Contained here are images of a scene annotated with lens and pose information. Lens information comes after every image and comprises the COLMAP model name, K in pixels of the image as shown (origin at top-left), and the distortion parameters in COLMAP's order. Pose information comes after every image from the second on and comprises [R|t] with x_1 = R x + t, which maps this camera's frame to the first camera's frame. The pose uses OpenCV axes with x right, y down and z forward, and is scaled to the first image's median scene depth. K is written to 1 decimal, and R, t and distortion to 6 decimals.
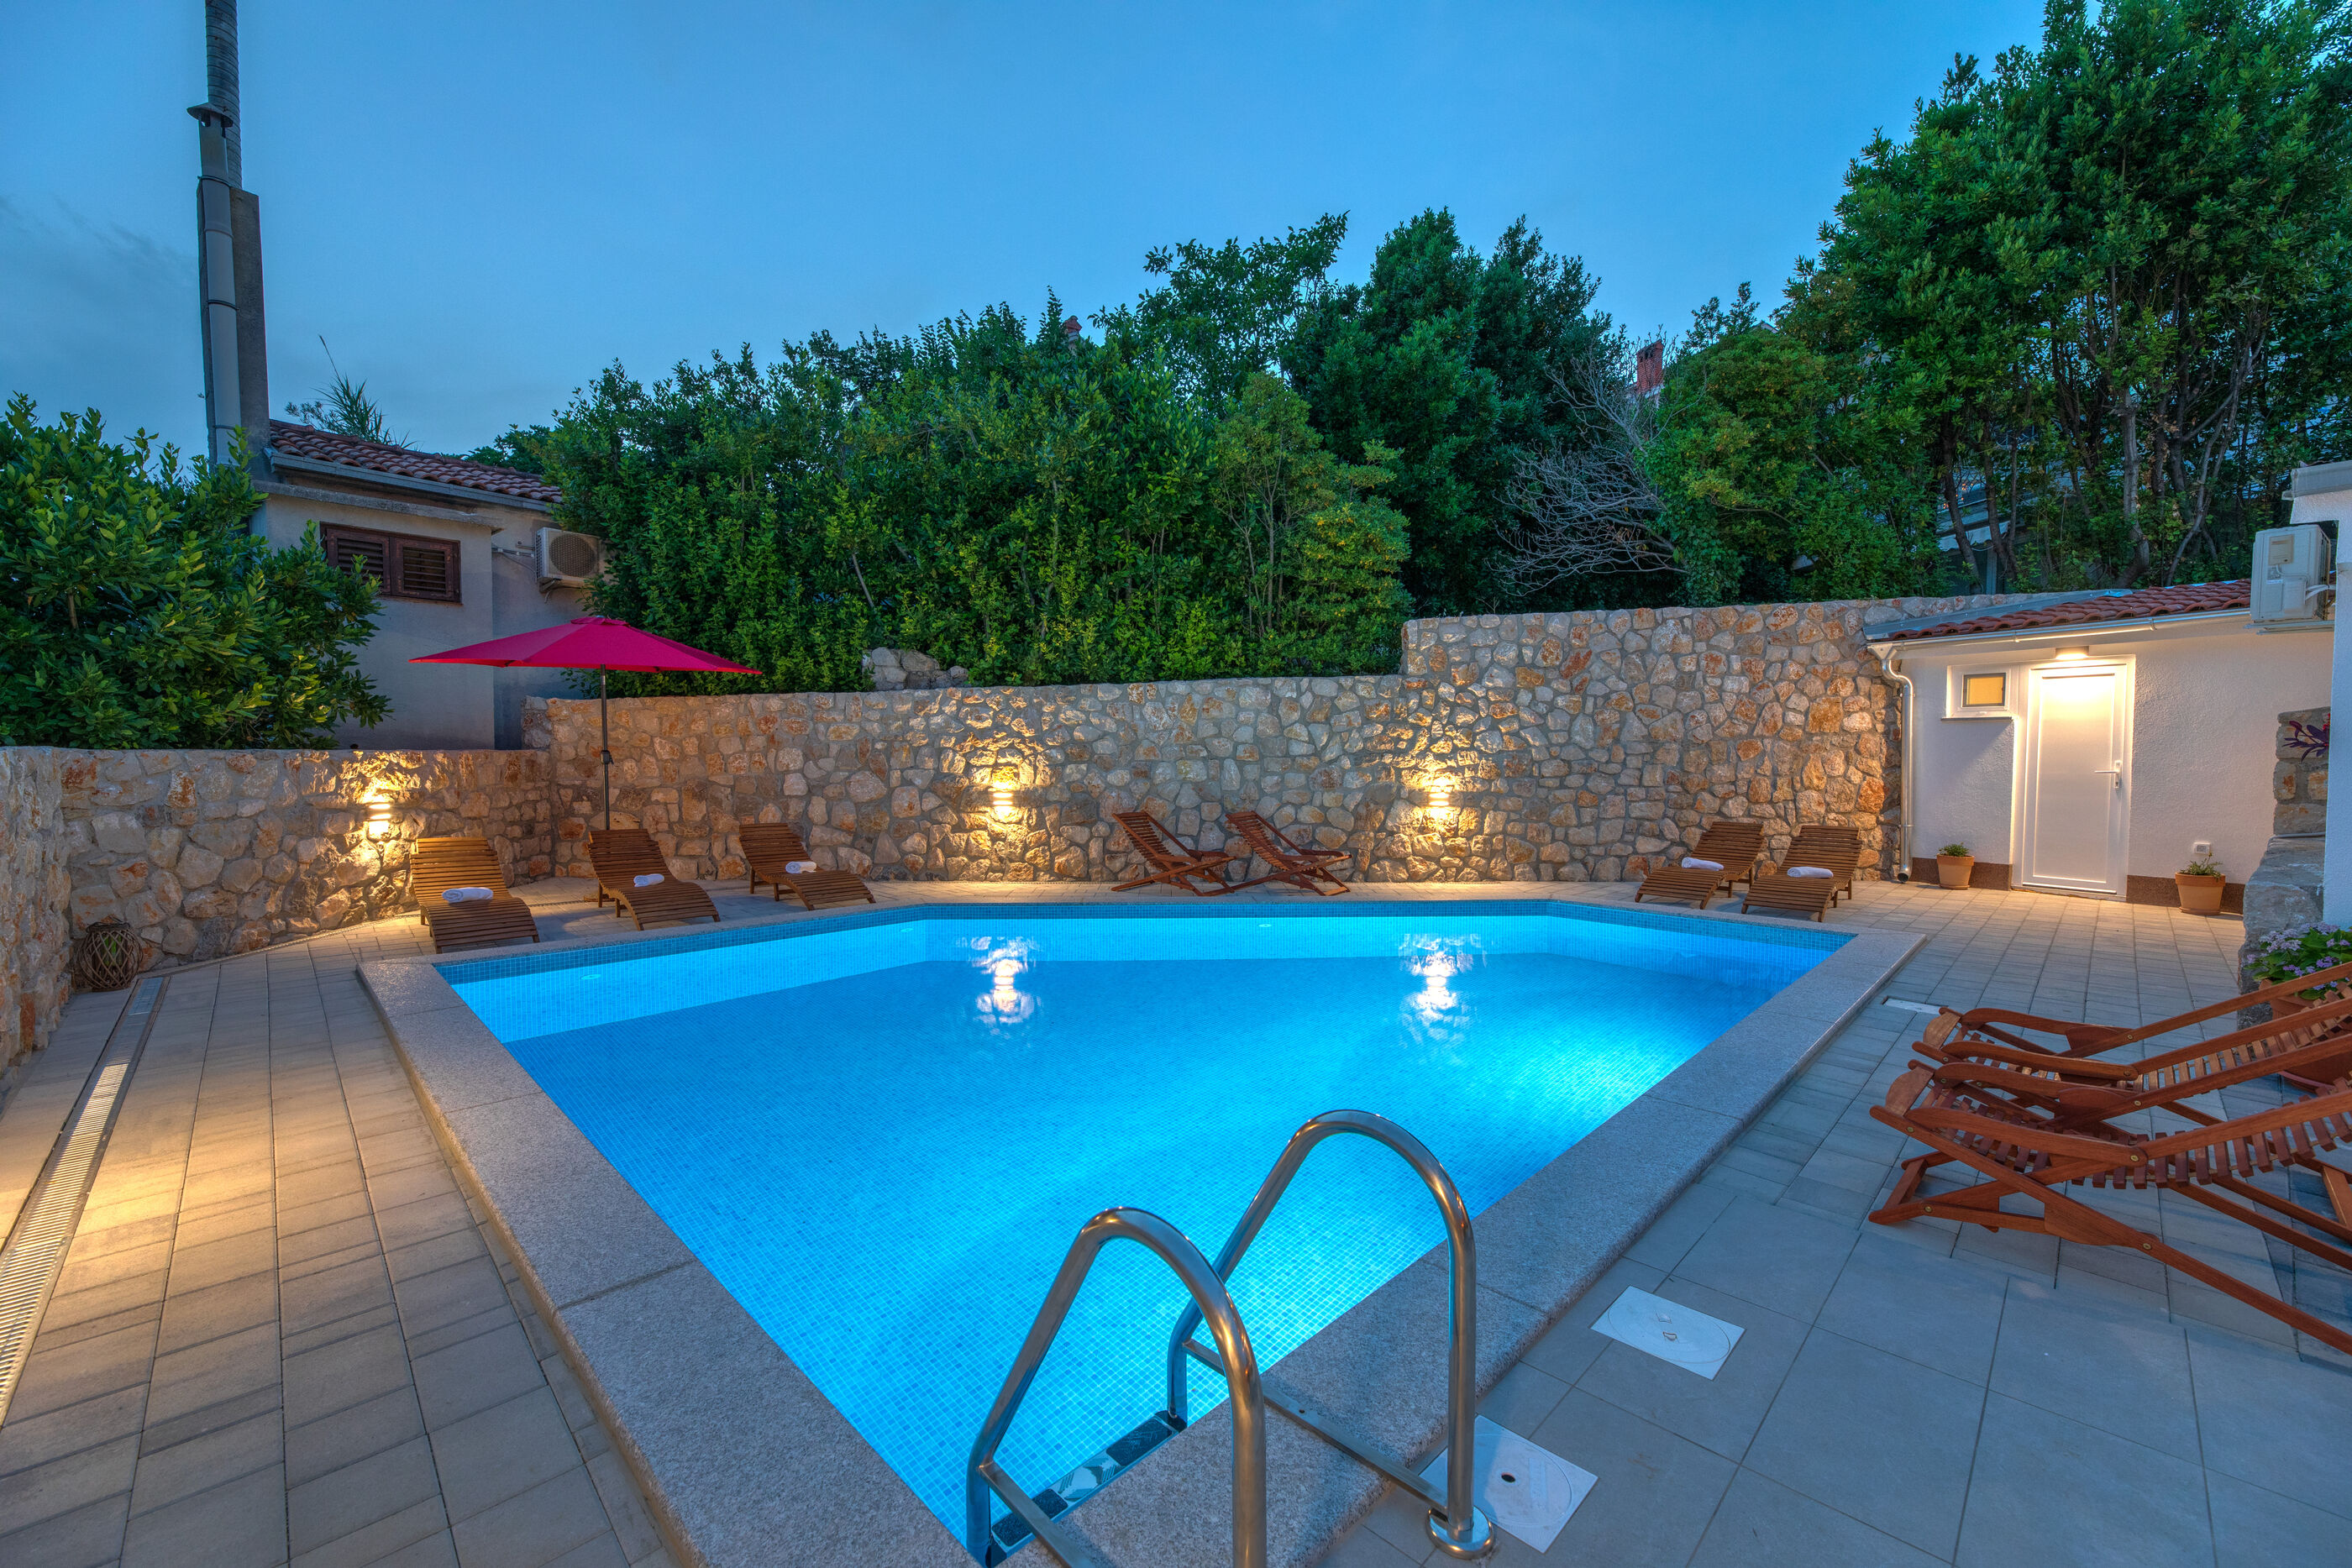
lens RADIAL K [[936.8, 0, 1173.6], [0, 936.8, 791.3], [0, 0, 1]] dist [-0.002610, -0.000505]
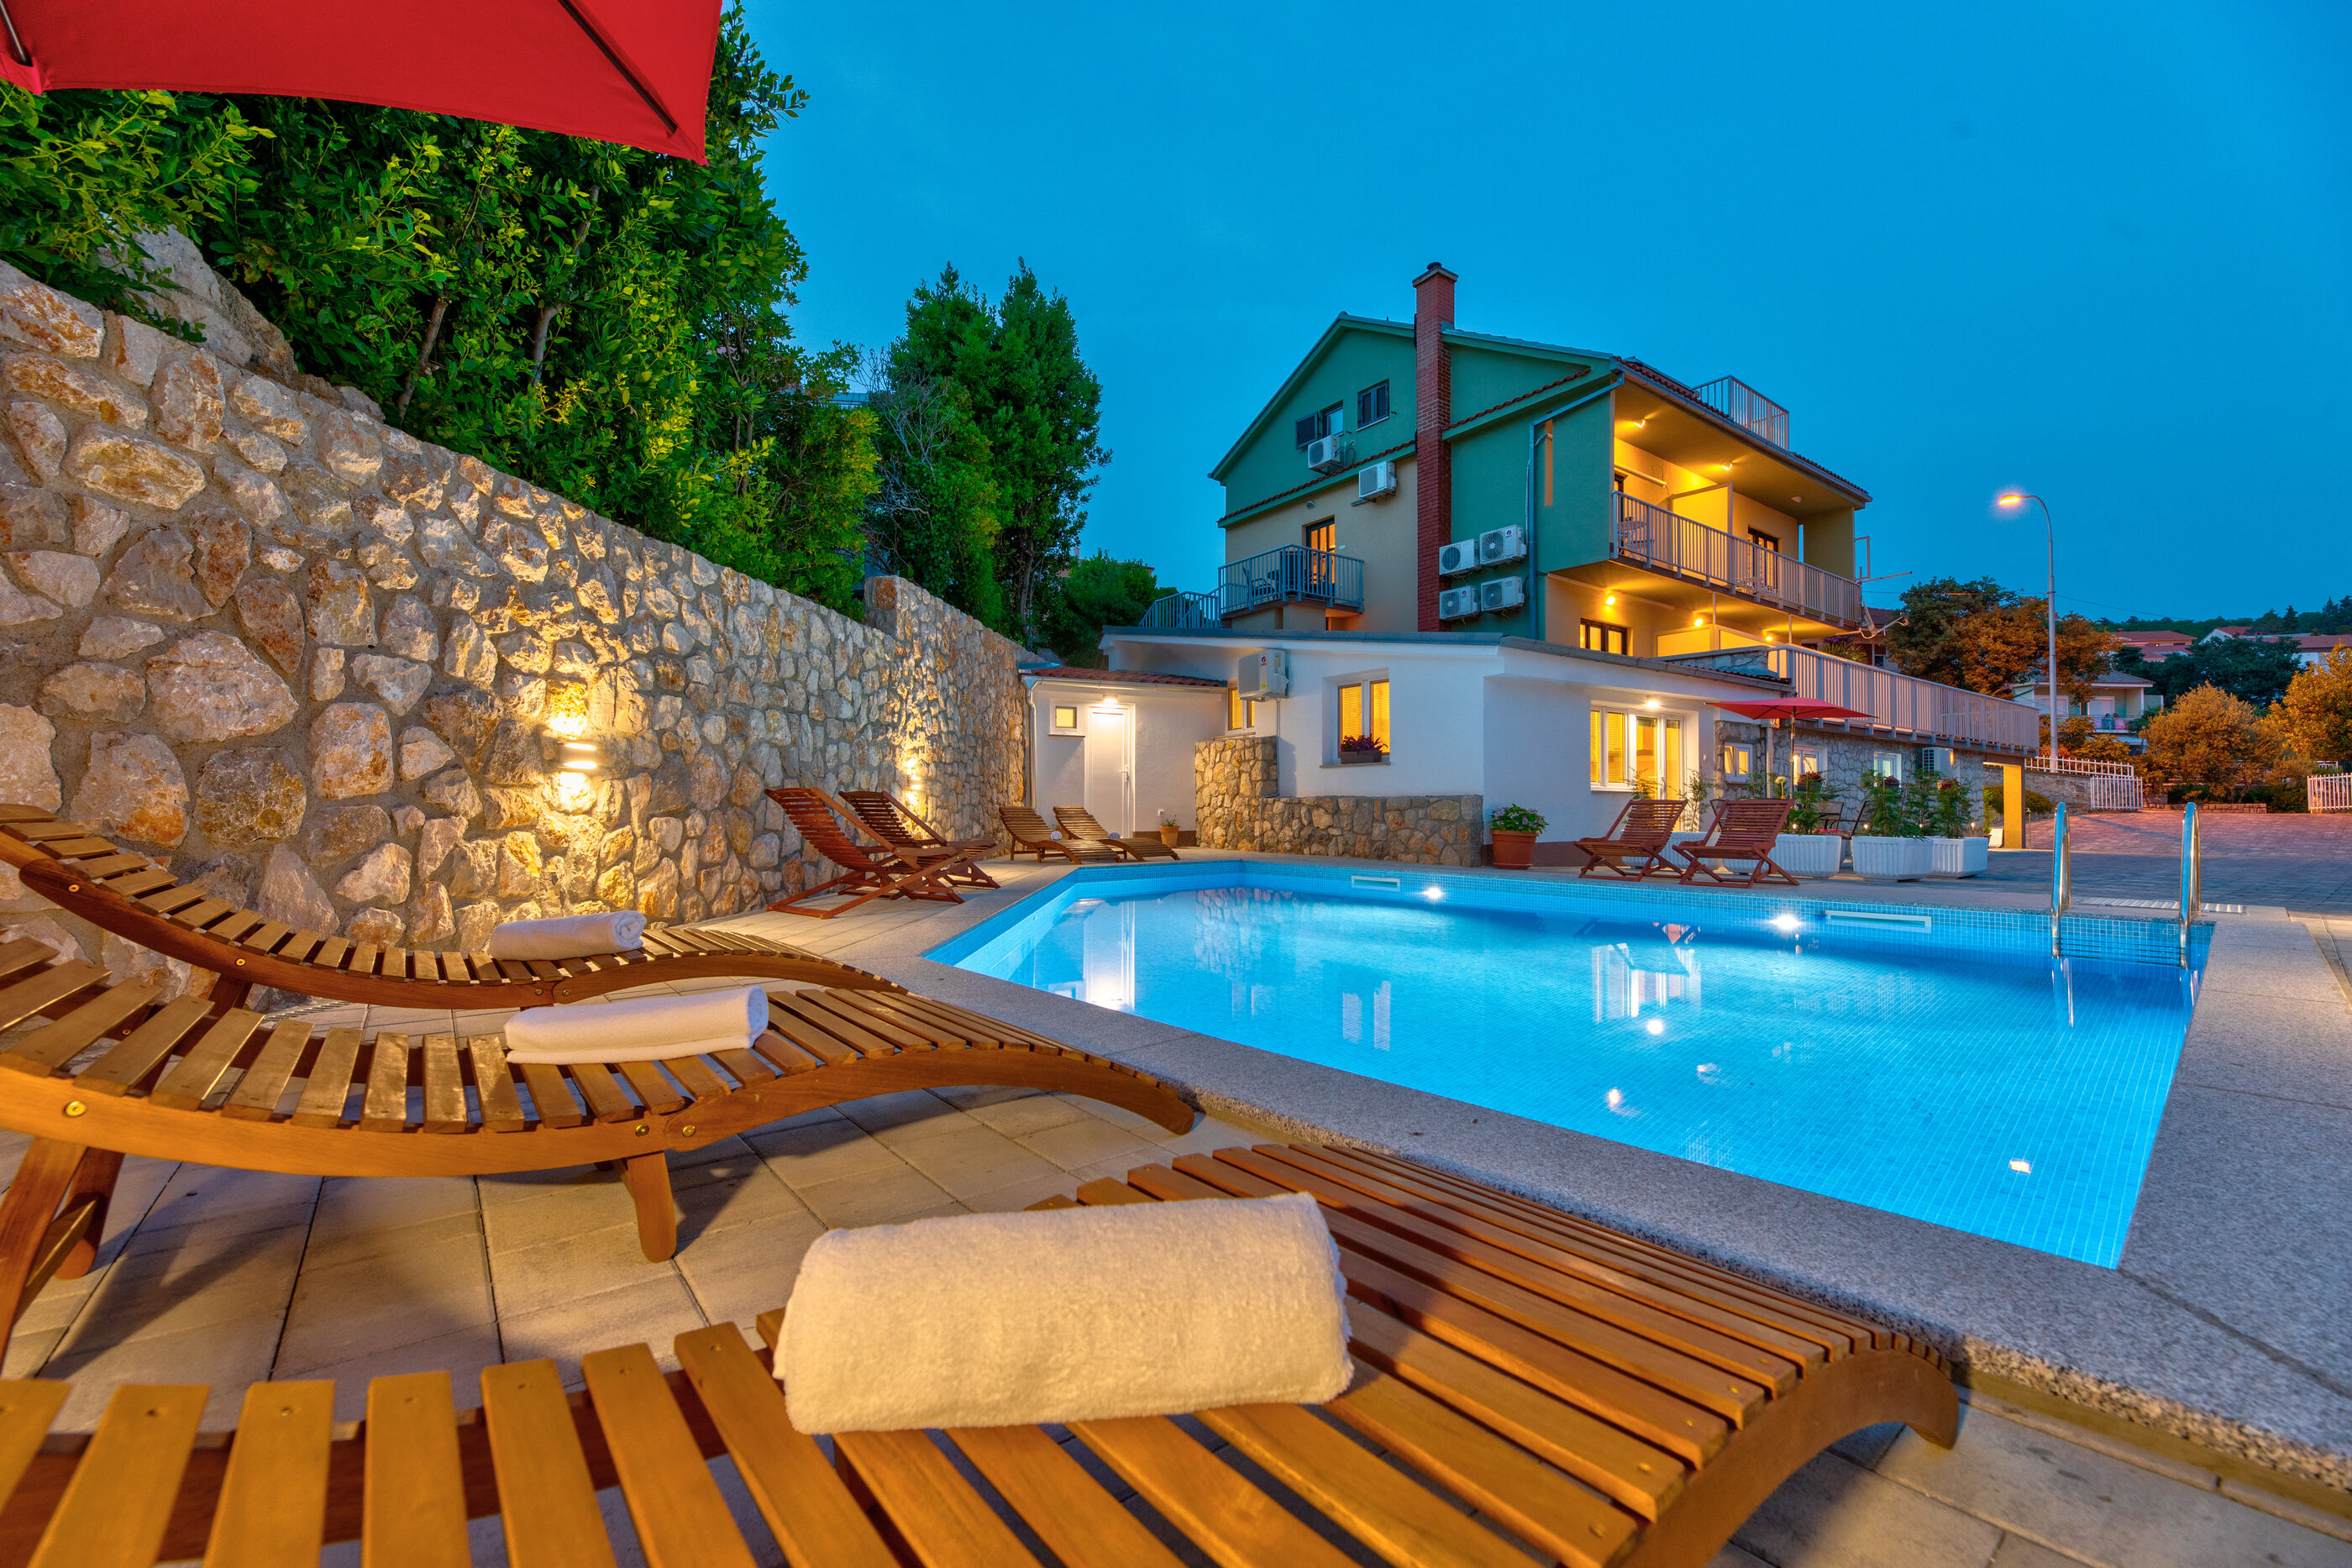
lens RADIAL K [[936.8, 0, 1172.0], [0, 936.8, 788.5], [0, 0, 1]] dist [-0.002610, -0.000505]
pose [[0.068876, 0.018330, 0.997457, -0.592866], [0.037170, 0.999090, -0.020927, 0.042104], [-0.996933, 0.038517, 0.068132, 0.693968]]
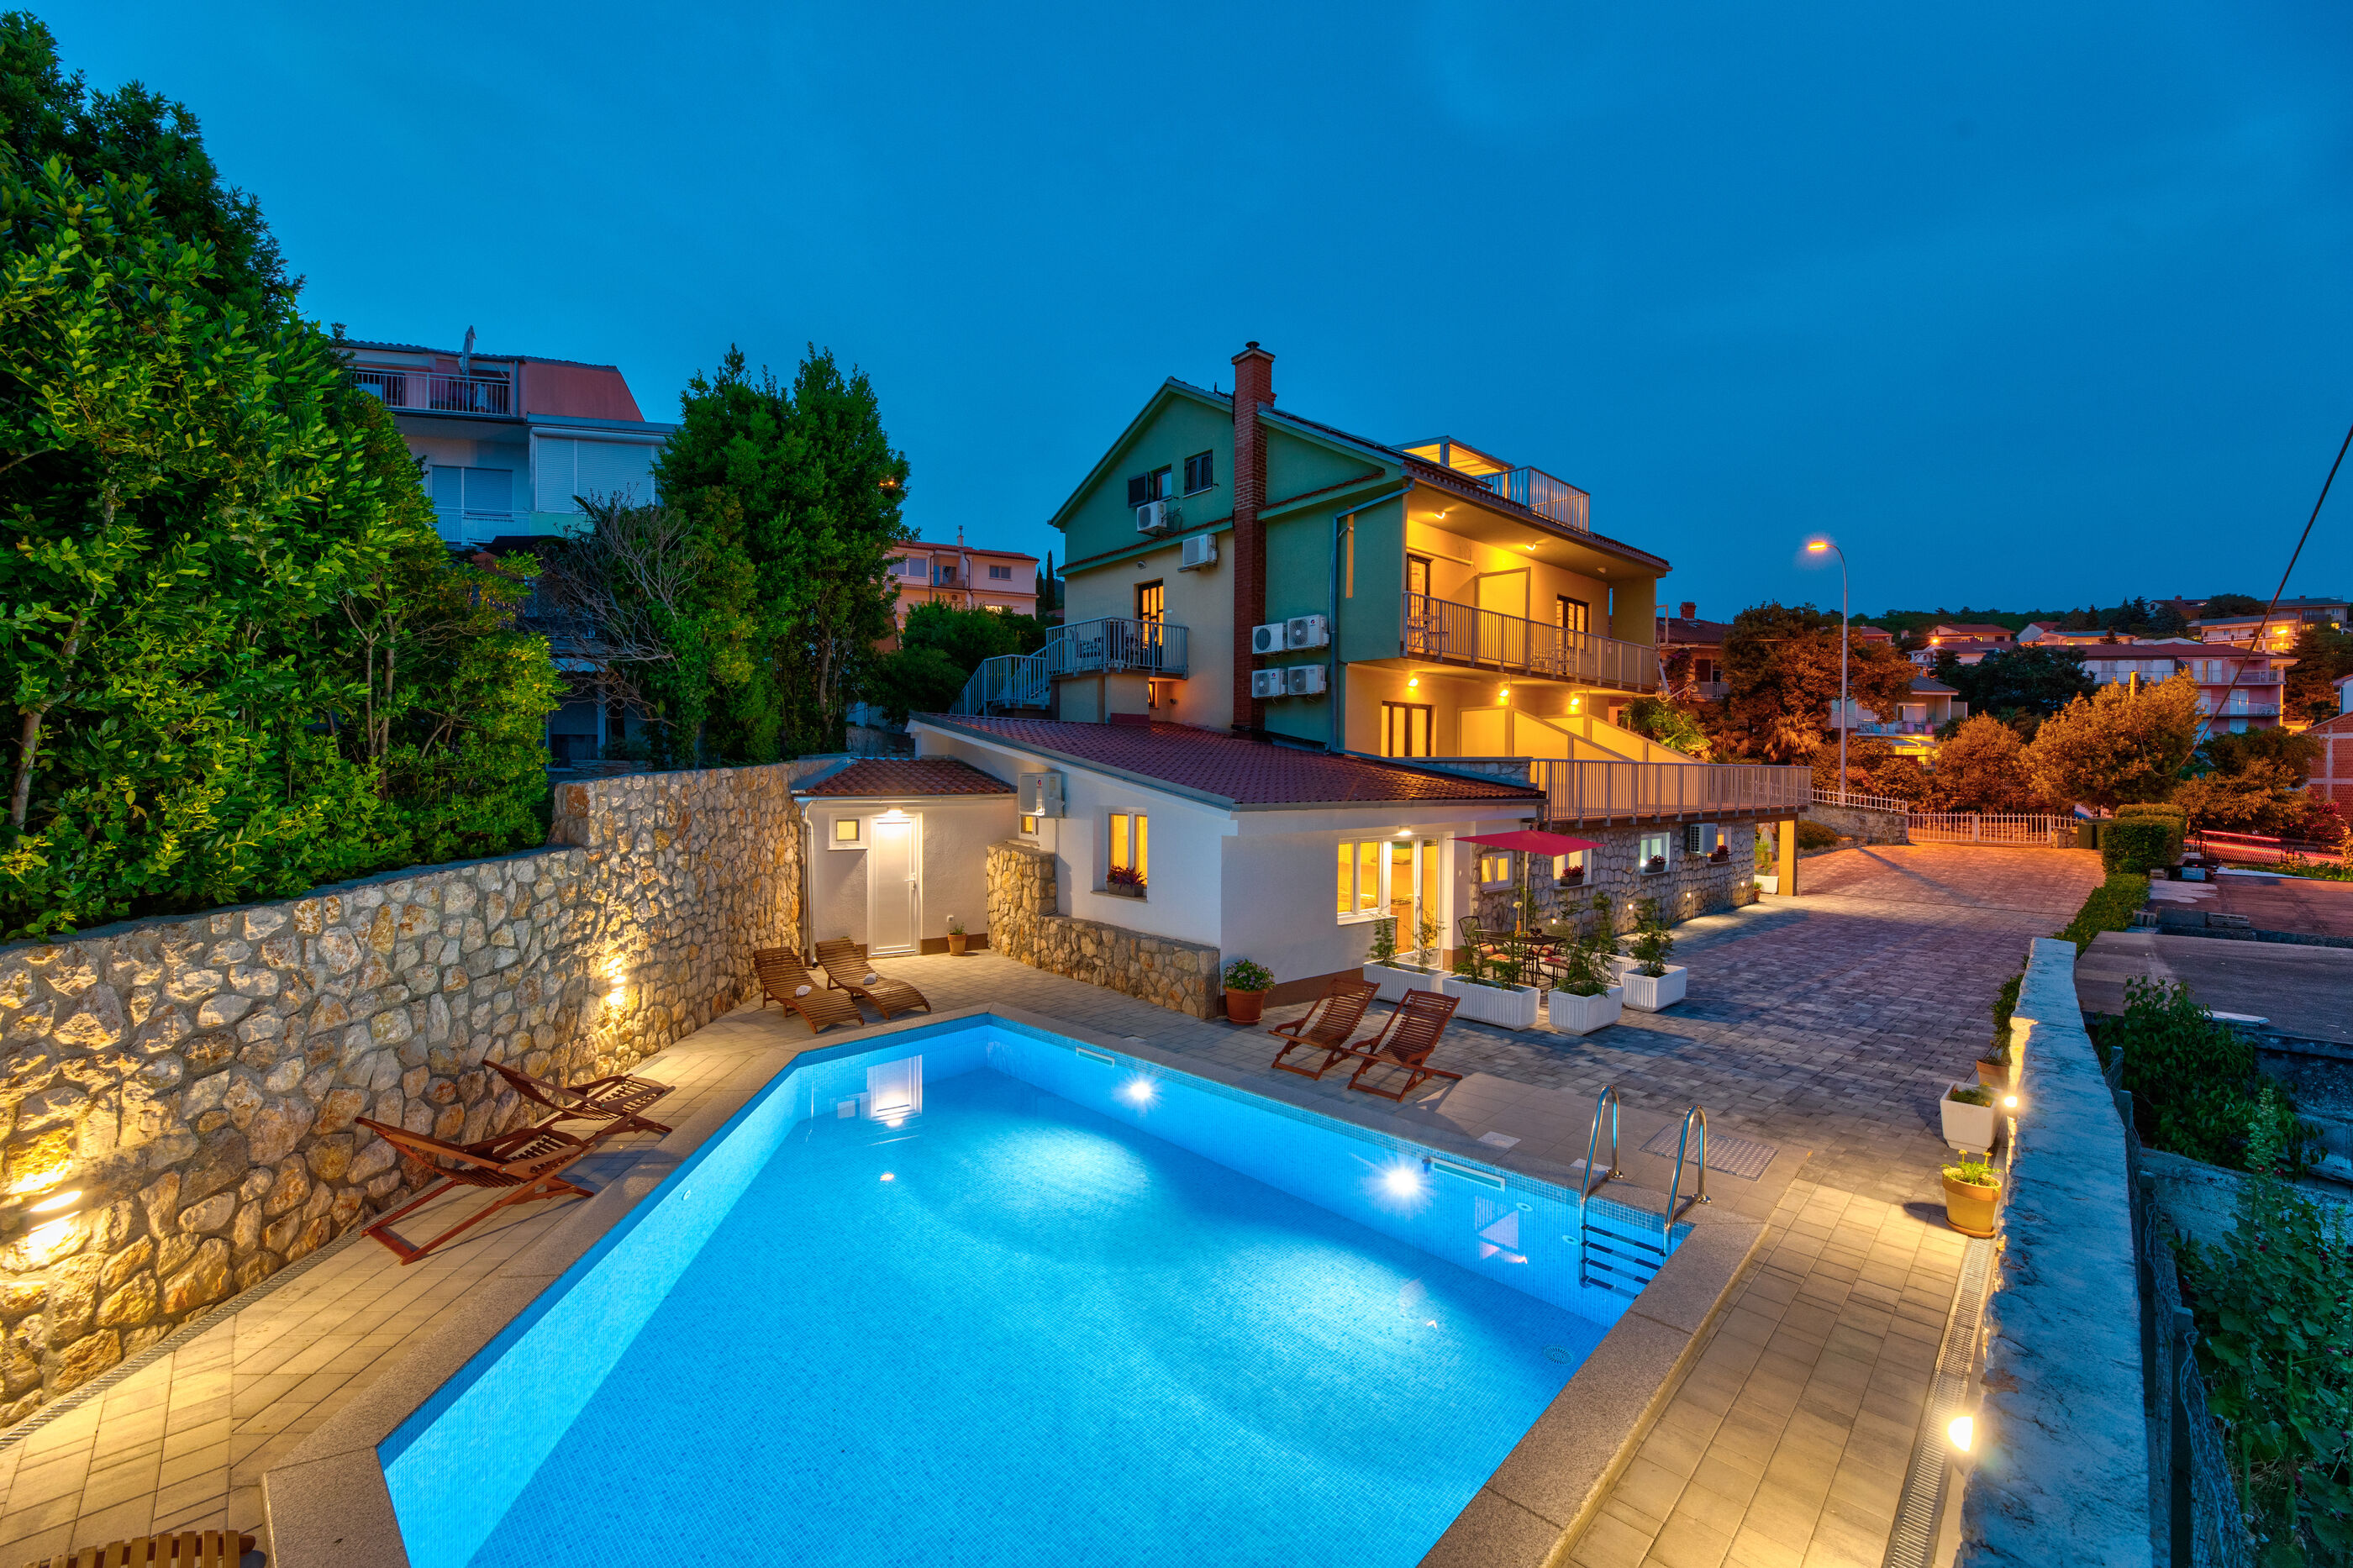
lens RADIAL K [[937.3, 0, 1171.7], [0, 937.3, 788.7], [0, 0, 1]] dist [-0.002610, -0.000505]
pose [[-0.027966, -0.016428, 0.999474, -0.616244], [0.033448, 0.999290, 0.017361, -0.174378], [-0.999049, 0.033916, -0.027396, 0.492551]]
